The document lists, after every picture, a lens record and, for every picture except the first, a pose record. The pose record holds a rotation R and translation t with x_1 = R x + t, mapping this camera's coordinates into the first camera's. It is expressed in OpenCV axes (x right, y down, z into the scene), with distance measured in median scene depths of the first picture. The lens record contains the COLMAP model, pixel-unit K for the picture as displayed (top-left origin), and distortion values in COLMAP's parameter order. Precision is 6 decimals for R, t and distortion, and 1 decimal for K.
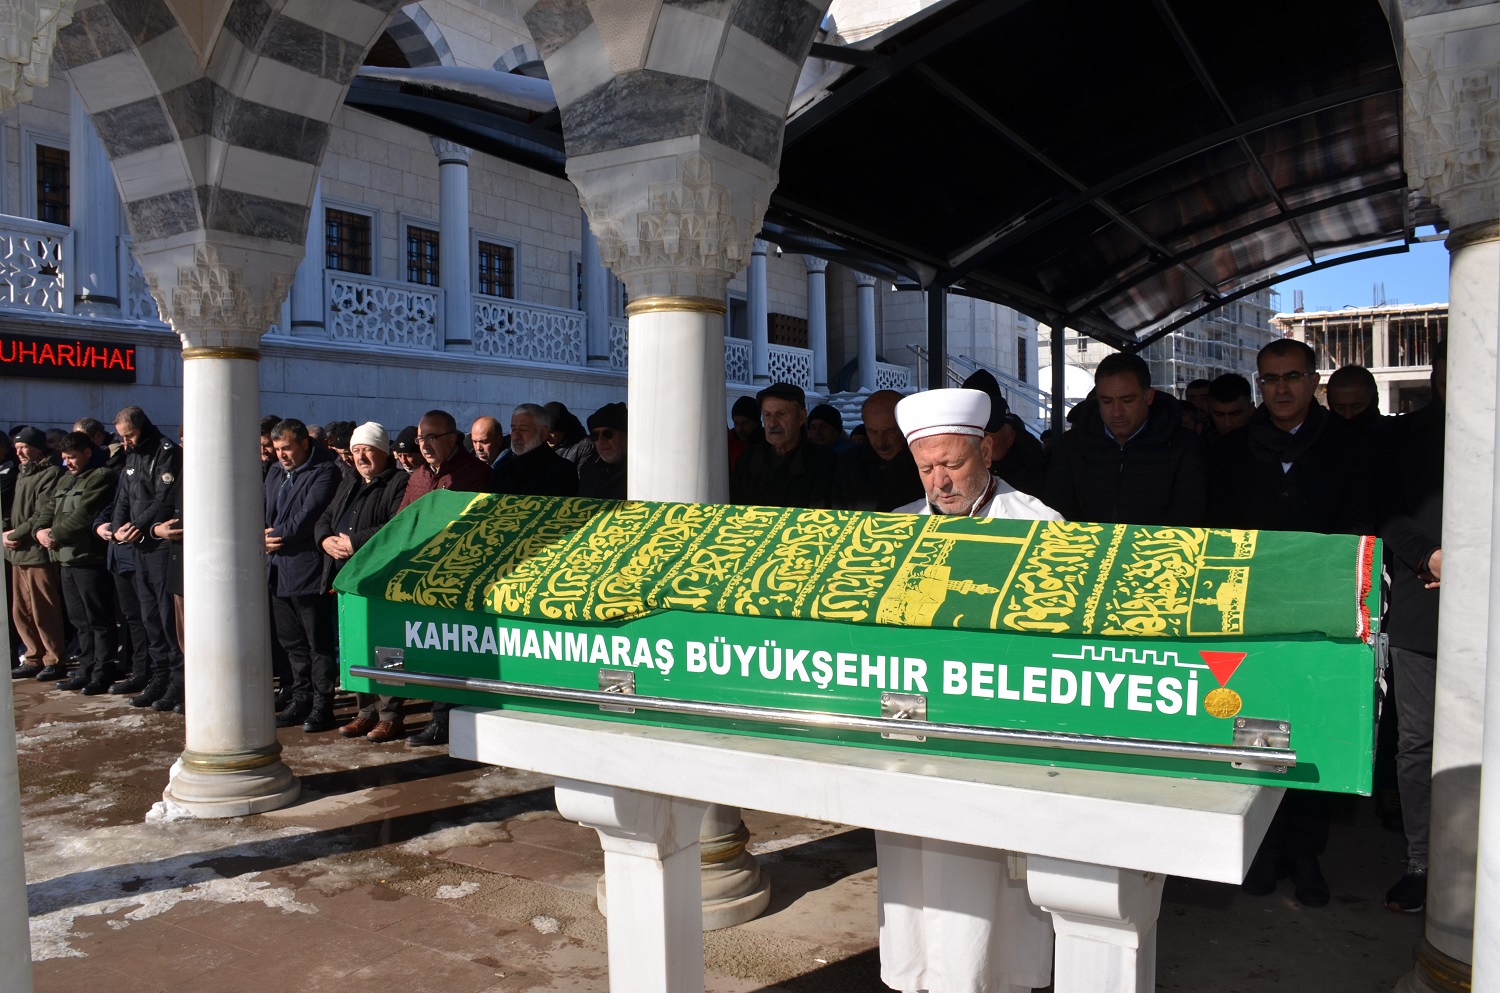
lens RADIAL K [[1197.8, 0, 748.4], [0, 1197.8, 510.9], [0, 0, 1]] dist [-0.145696, 0.115389]
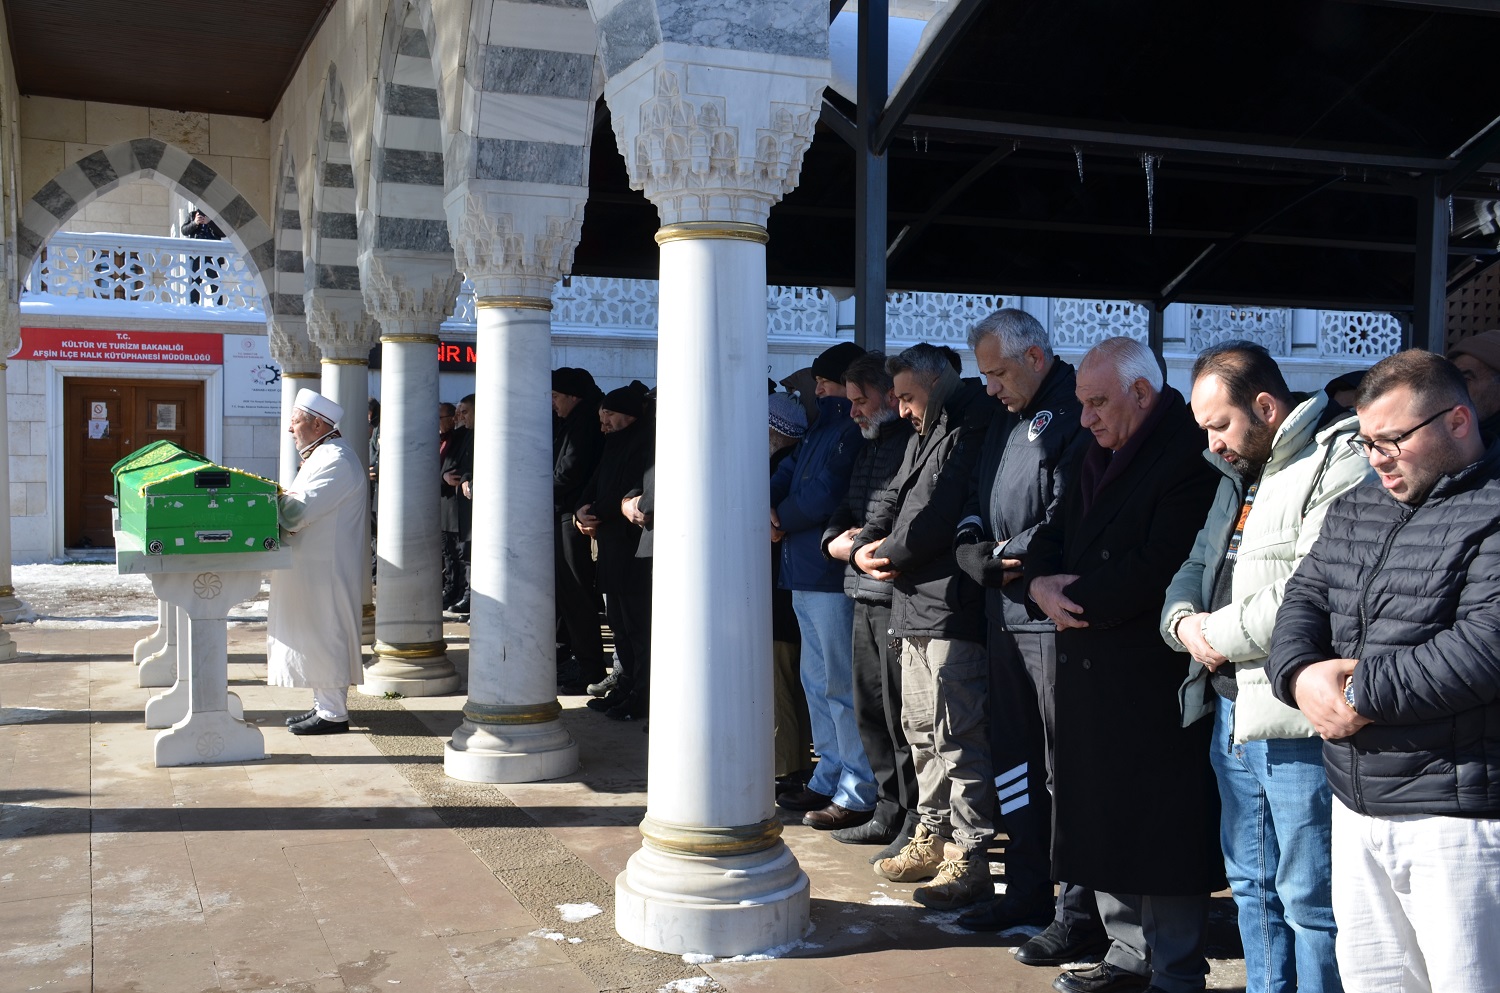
lens RADIAL K [[1606.4, 0, 742.8], [0, 1606.4, 504.0], [0, 0, 1]] dist [-0.020711, 0.240839]
pose [[0.791537, 0.038076, -0.609934, 3.938655], [-0.040369, 0.999135, 0.009984, 0.049260], [0.609786, 0.016720, 0.792390, -1.468130]]
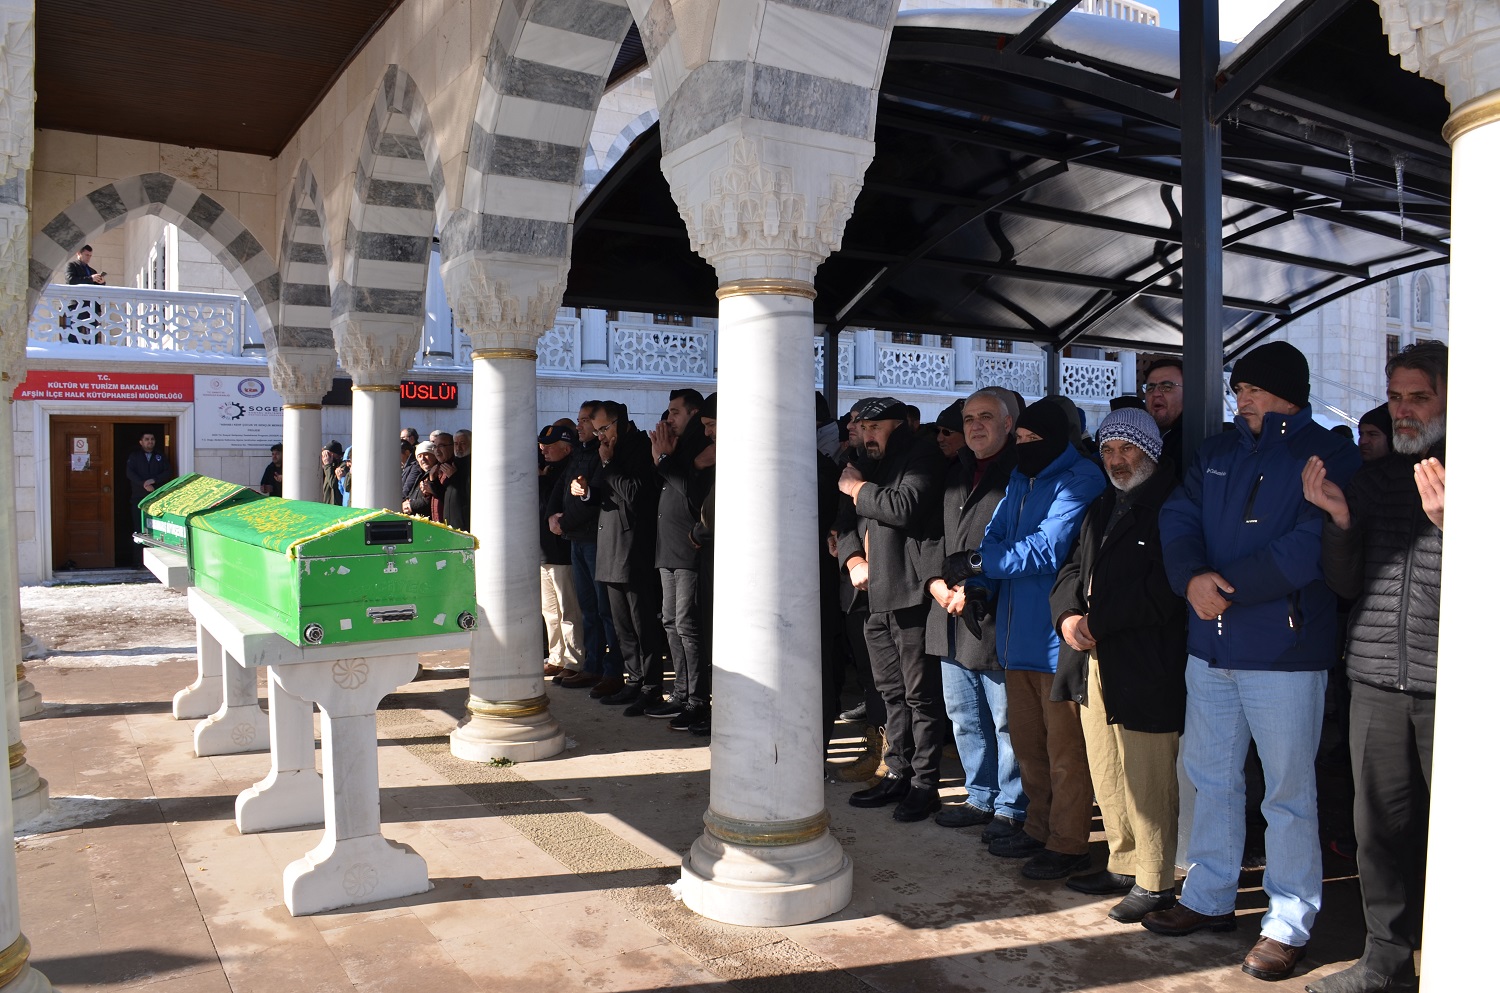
lens RADIAL K [[1166.4, 0, 744.7], [0, 1166.4, 508.5], [0, 0, 1]] dist [-0.155175, 0.107910]
pose [[0.889195, 0.023934, -0.456903, 2.463940], [-0.025022, 0.999680, 0.003670, 0.026380], [0.456845, 0.008169, 0.889509, -0.830624]]
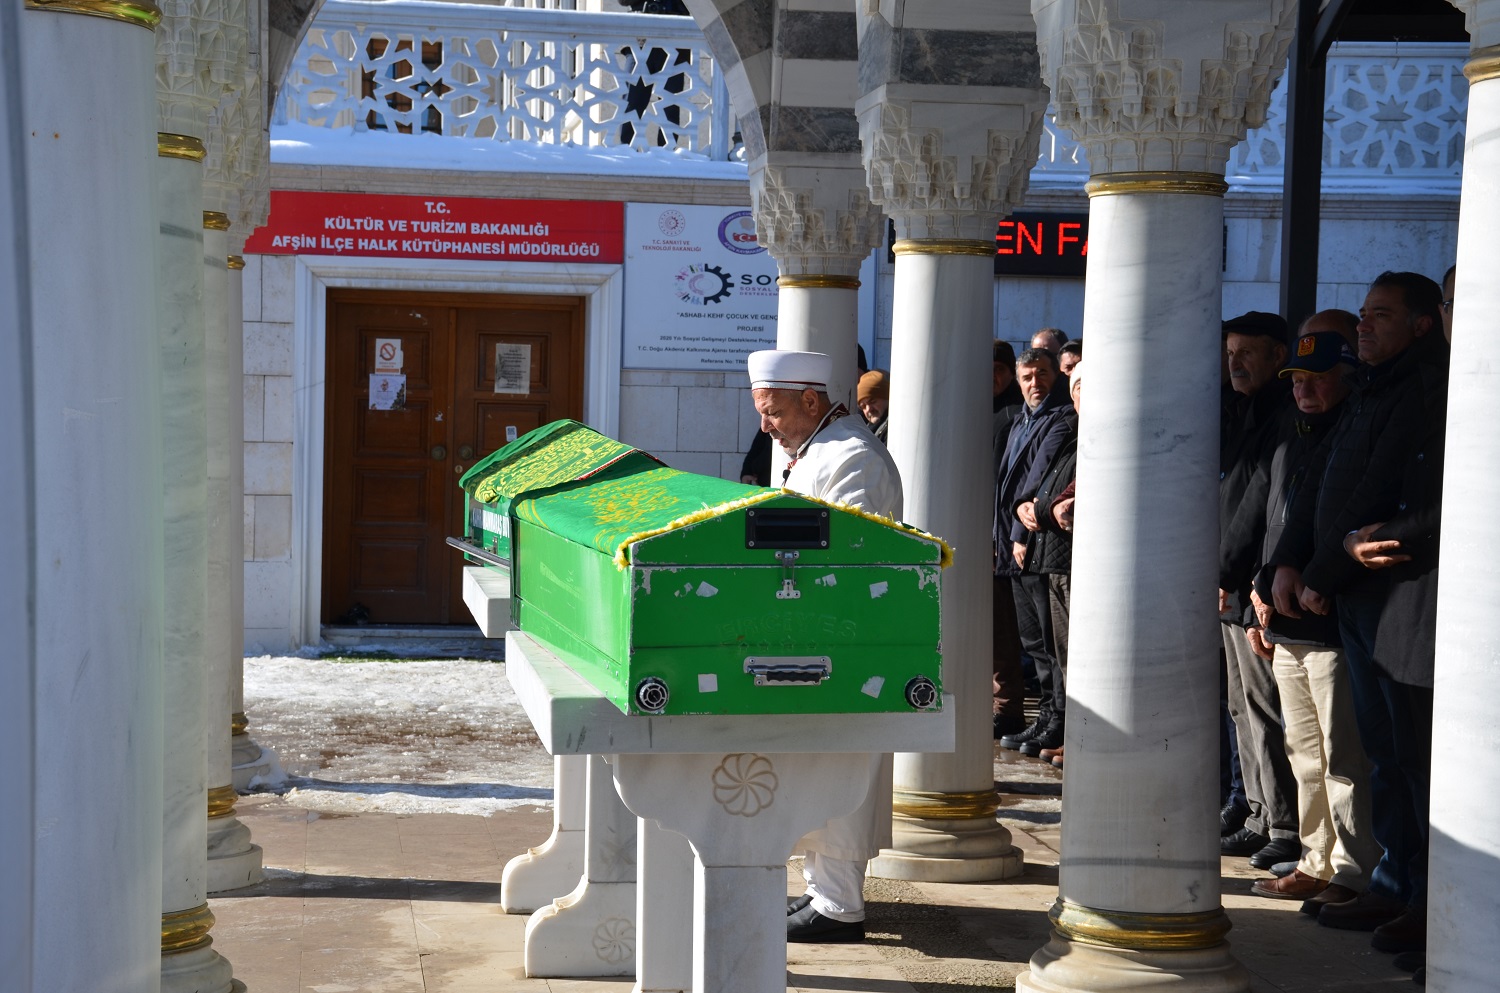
lens RADIAL K [[3055.2, 0, 740.5], [0, 3055.2, 502.6], [0, 0, 1]] dist [0.443520, 0.189657]
pose [[0.615965, 0.043182, -0.786589, 3.117968], [-0.056421, 0.998351, 0.010625, 0.032854], [0.785750, 0.037835, 0.617386, -1.138416]]
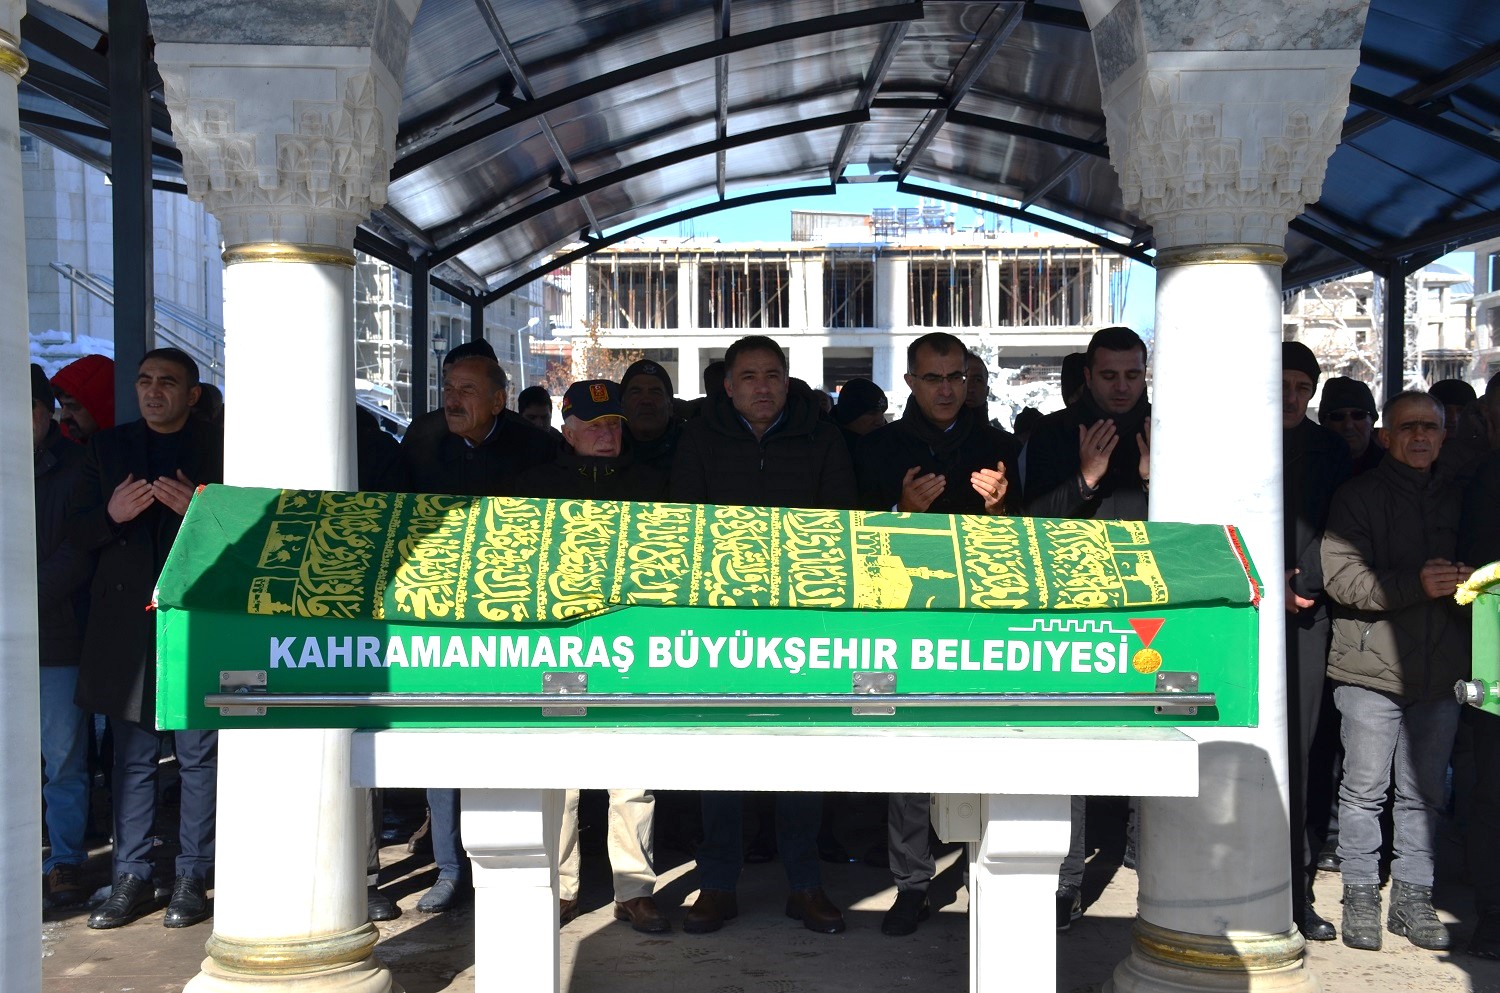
lens RADIAL K [[1908.9, 0, 751.0], [0, 1908.9, 512.8], [0, 0, 1]] dist [0.086049, 0.066202]
pose [[0.855052, 0.000585, 0.518543, -0.781185], [0.005816, 0.999926, -0.010719, 0.022481], [-0.518510, 0.012181, 0.854985, -0.396339]]
